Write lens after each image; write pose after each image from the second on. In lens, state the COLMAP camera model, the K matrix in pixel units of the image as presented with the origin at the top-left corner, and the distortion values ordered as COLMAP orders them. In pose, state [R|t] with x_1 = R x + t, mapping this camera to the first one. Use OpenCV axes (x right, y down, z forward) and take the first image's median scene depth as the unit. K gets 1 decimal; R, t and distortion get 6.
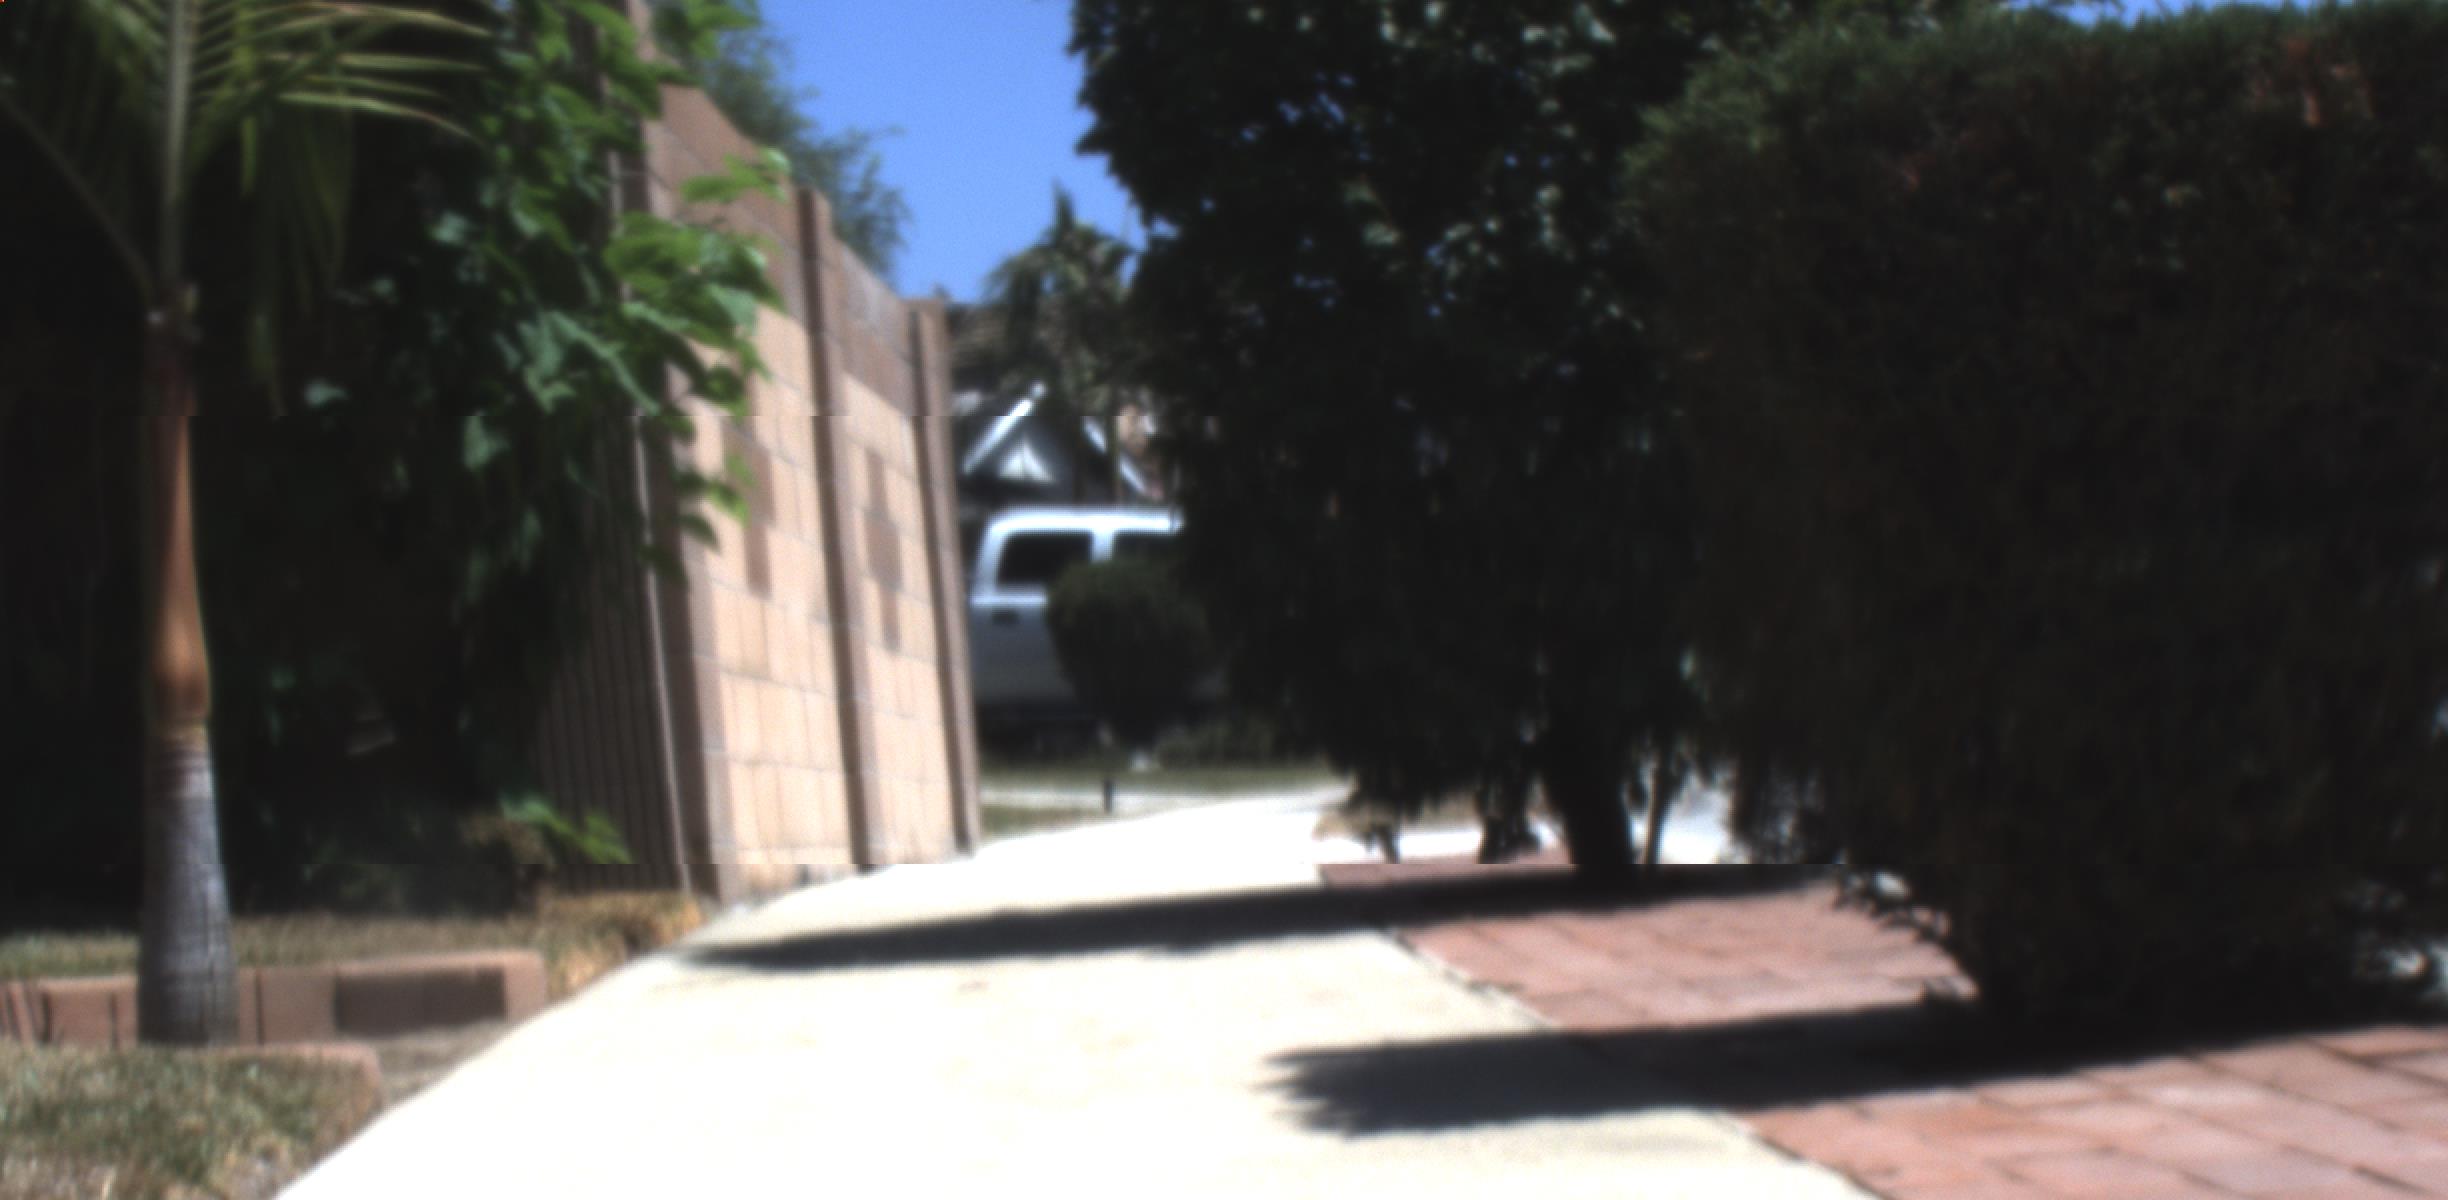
lens RADIAL K [[4434.5, 0, 1215.5], [0, 4434.5, 587.3], [0, 0, 1]] dist [0.008194, 0.000000]
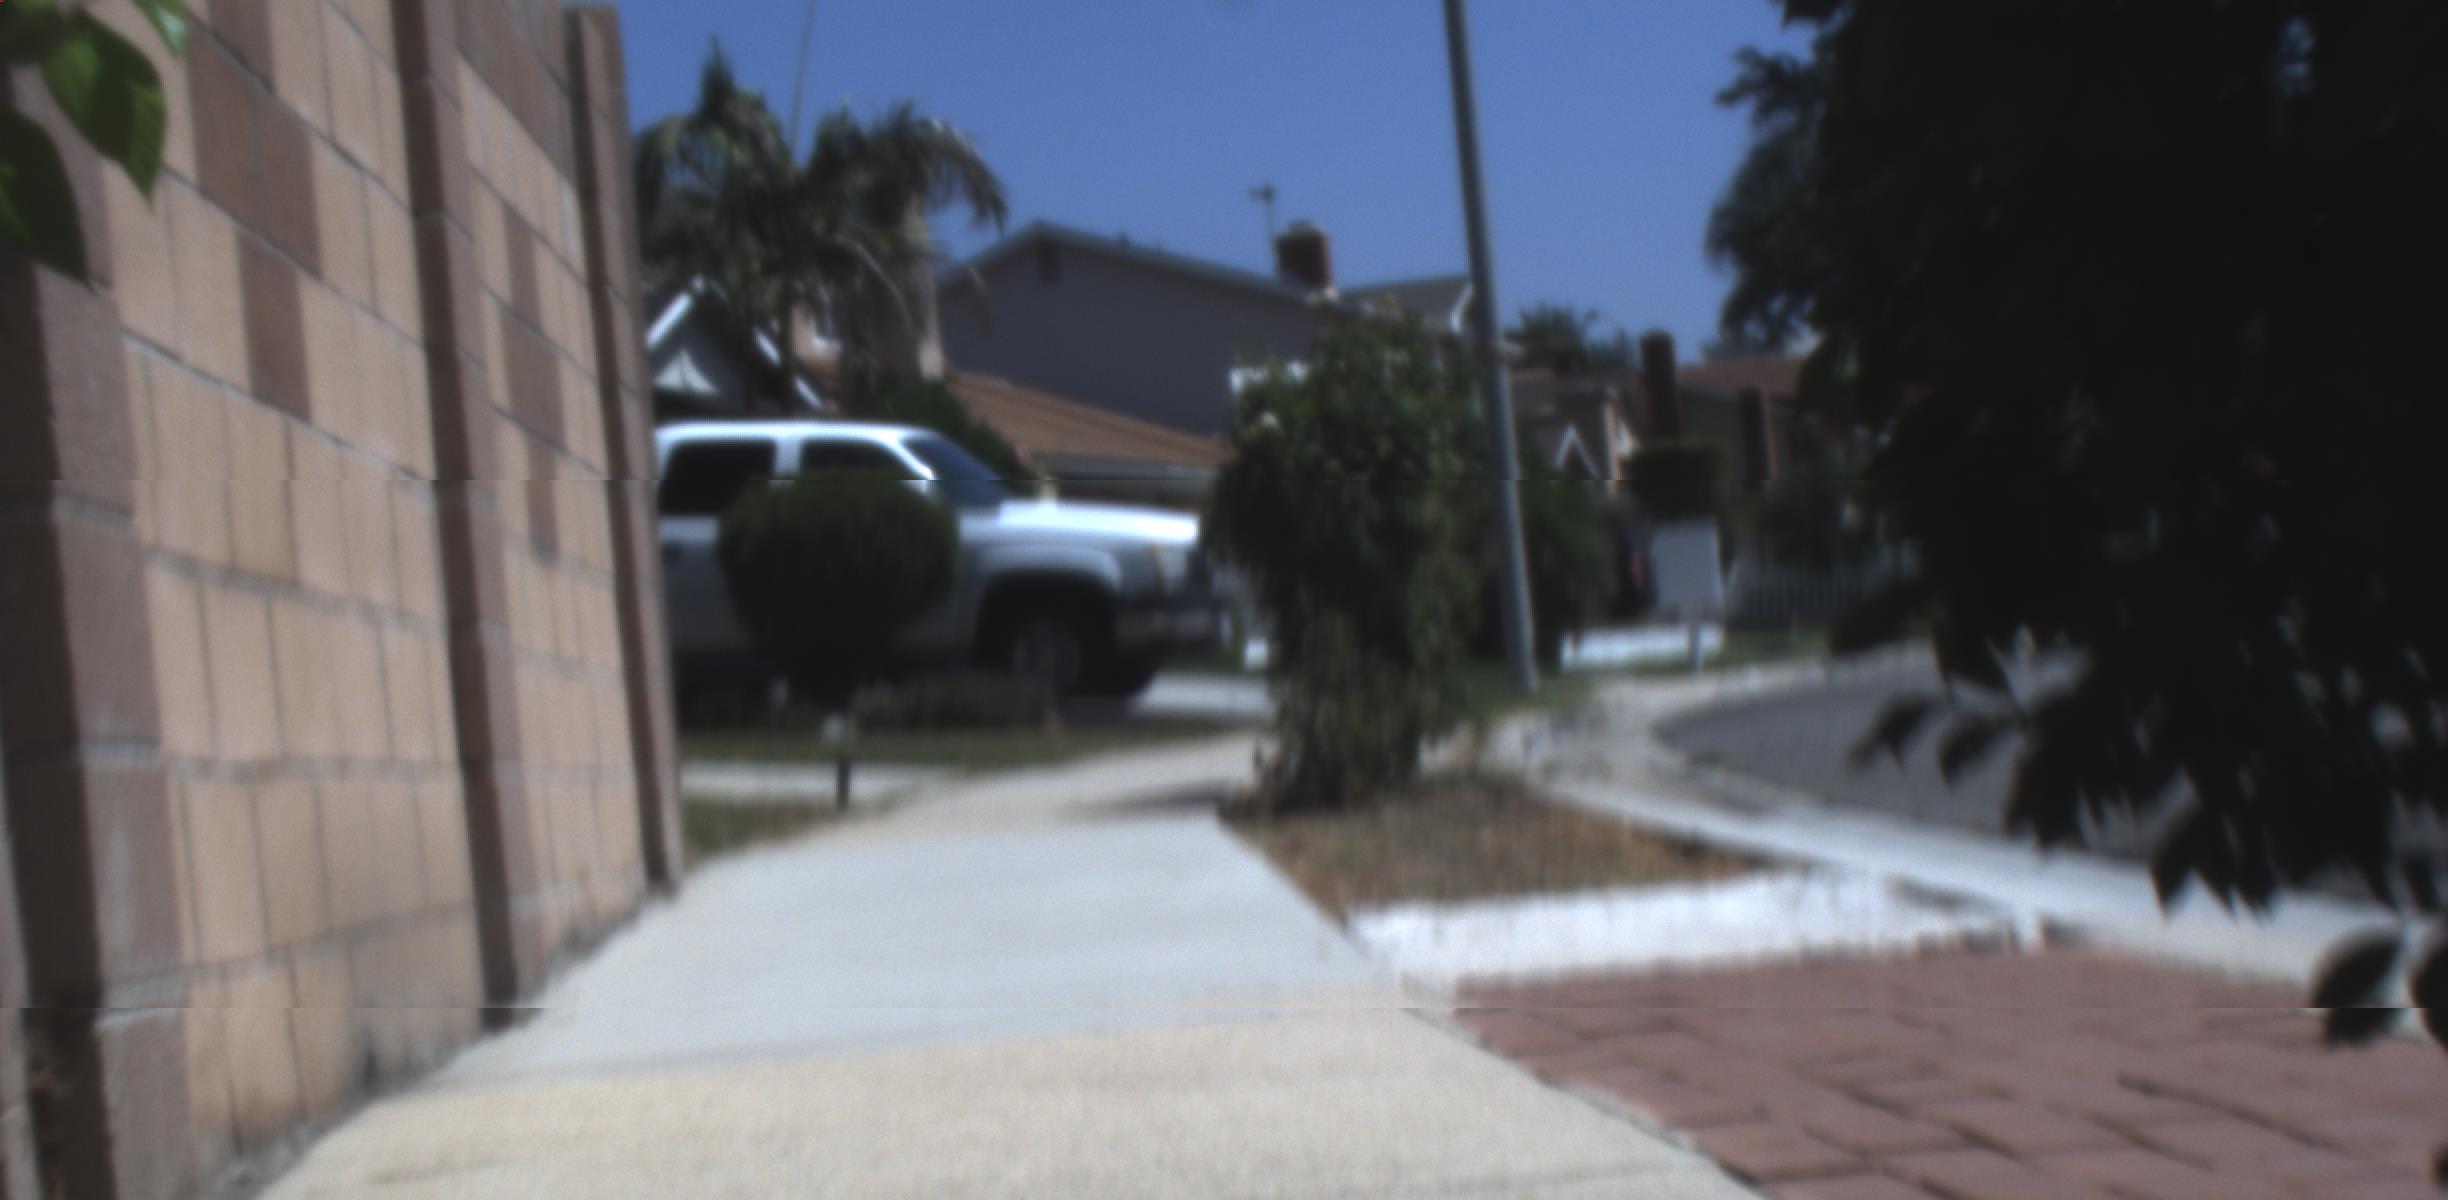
lens RADIAL K [[4434.5, 0, 1223.2], [0, 4434.5, 601.7], [0, 0, 1]] dist [0.008194, 0.000000]
pose [[0.996444, -0.004798, 0.084127, -0.033259], [0.003638, 0.999896, 0.013925, 0.011929], [-0.084185, -0.013570, 0.996358, 0.408832]]
